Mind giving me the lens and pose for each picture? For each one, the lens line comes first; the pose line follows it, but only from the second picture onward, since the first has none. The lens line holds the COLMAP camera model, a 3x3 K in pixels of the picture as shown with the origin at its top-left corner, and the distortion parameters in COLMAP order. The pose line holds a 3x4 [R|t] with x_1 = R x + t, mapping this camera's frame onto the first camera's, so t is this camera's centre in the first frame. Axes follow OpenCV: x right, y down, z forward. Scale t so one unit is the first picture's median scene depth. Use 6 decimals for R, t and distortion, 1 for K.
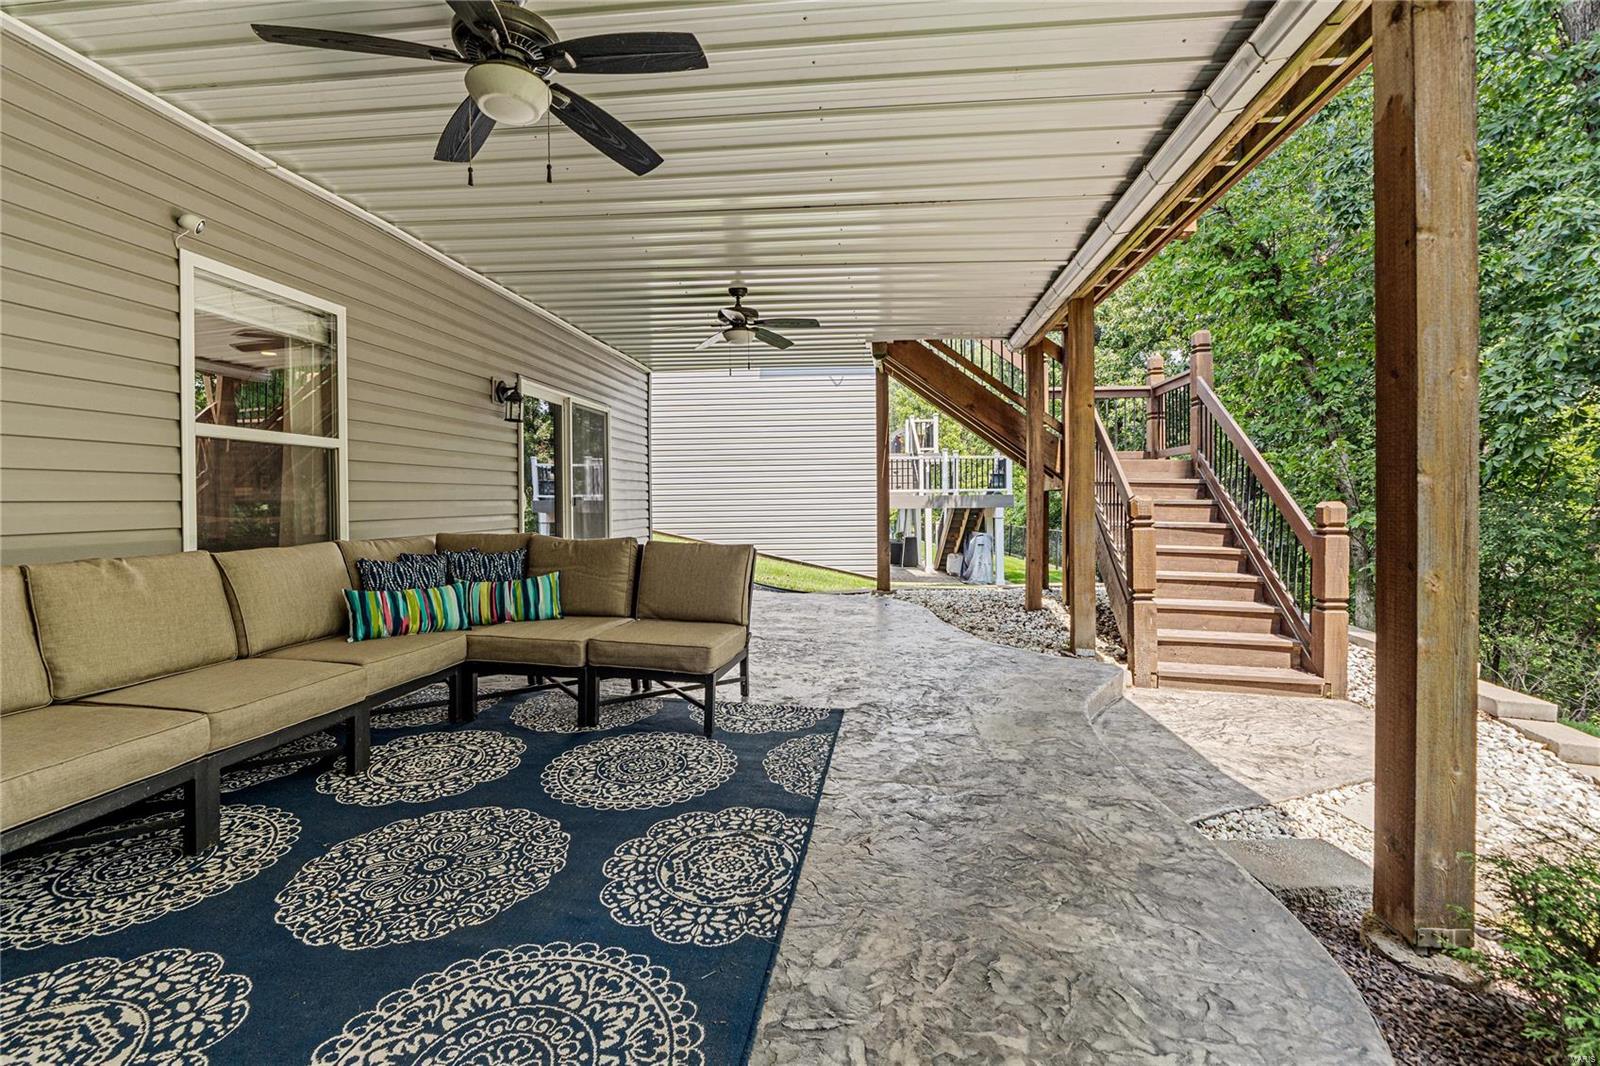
lens RADIAL K [[682.4, 0, 799.5], [0, 682.4, 514.5], [0, 0, 1]] dist [-0.001733, -0.000251]
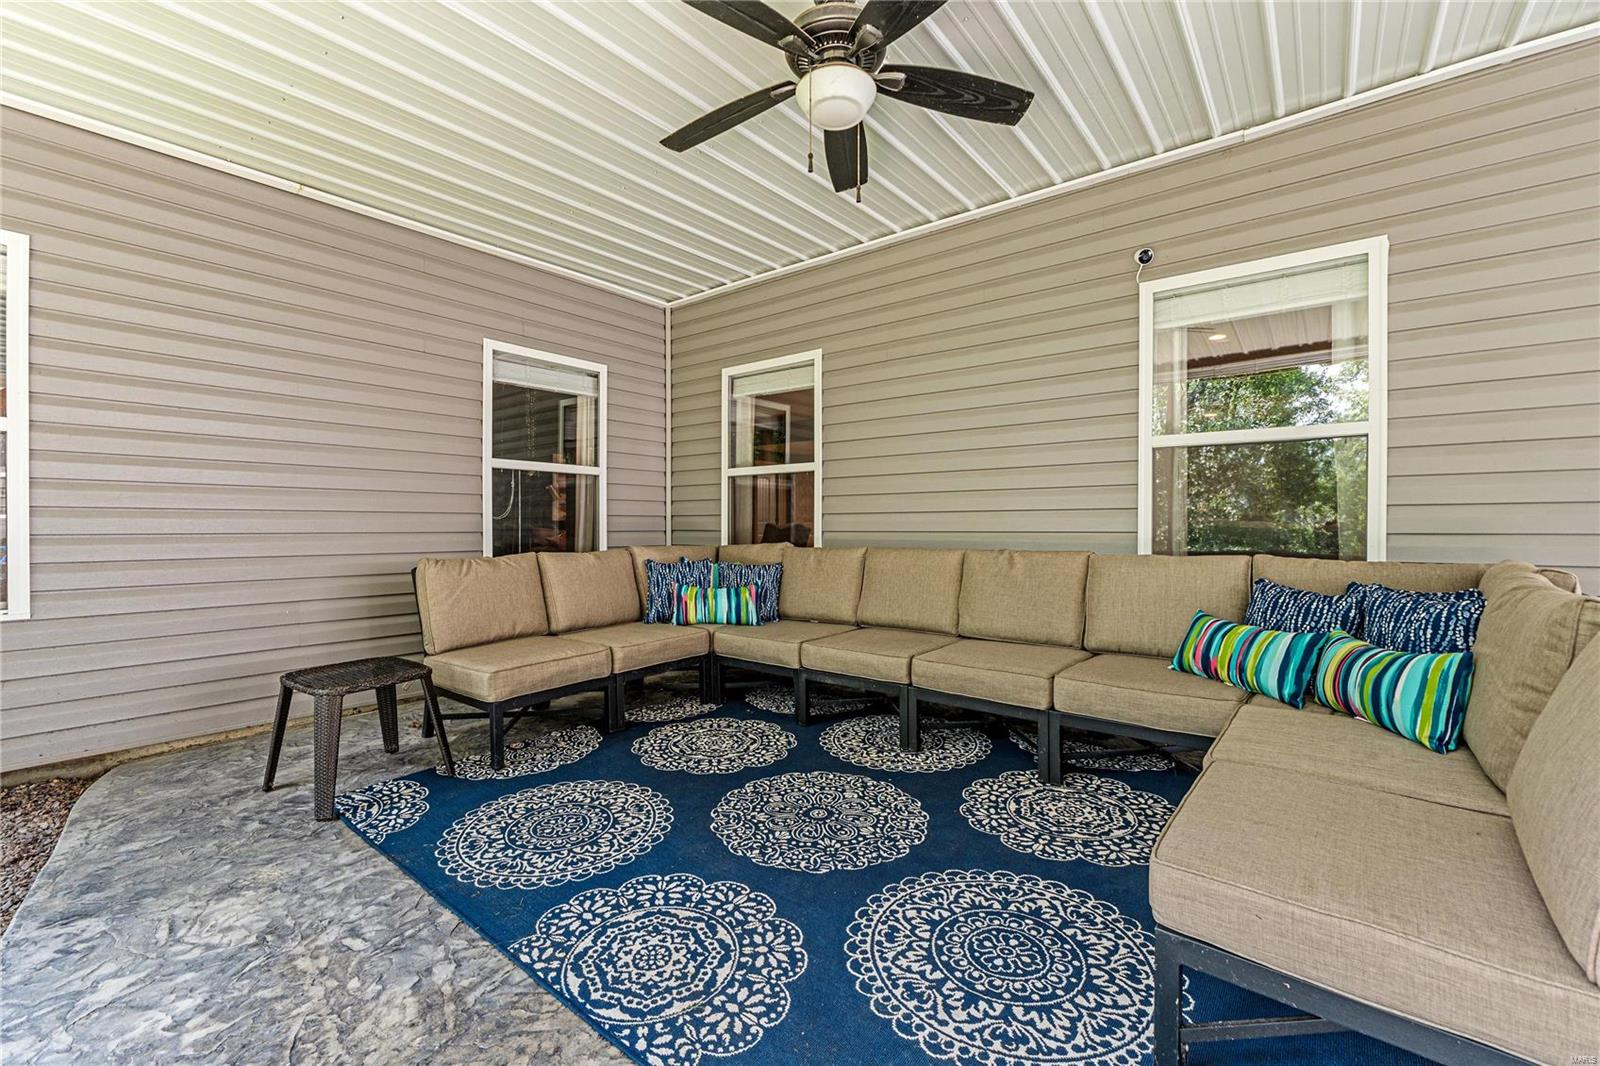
lens RADIAL K [[682.4, 0, 799.5], [0, 682.4, 514.5], [0, 0, 1]] dist [-0.001733, -0.000251]
pose [[-0.514832, -0.000306, -0.857291, 0.494196], [-0.010548, 0.999927, 0.005977, -0.013115], [0.857226, 0.012120, -0.514798, 1.558337]]
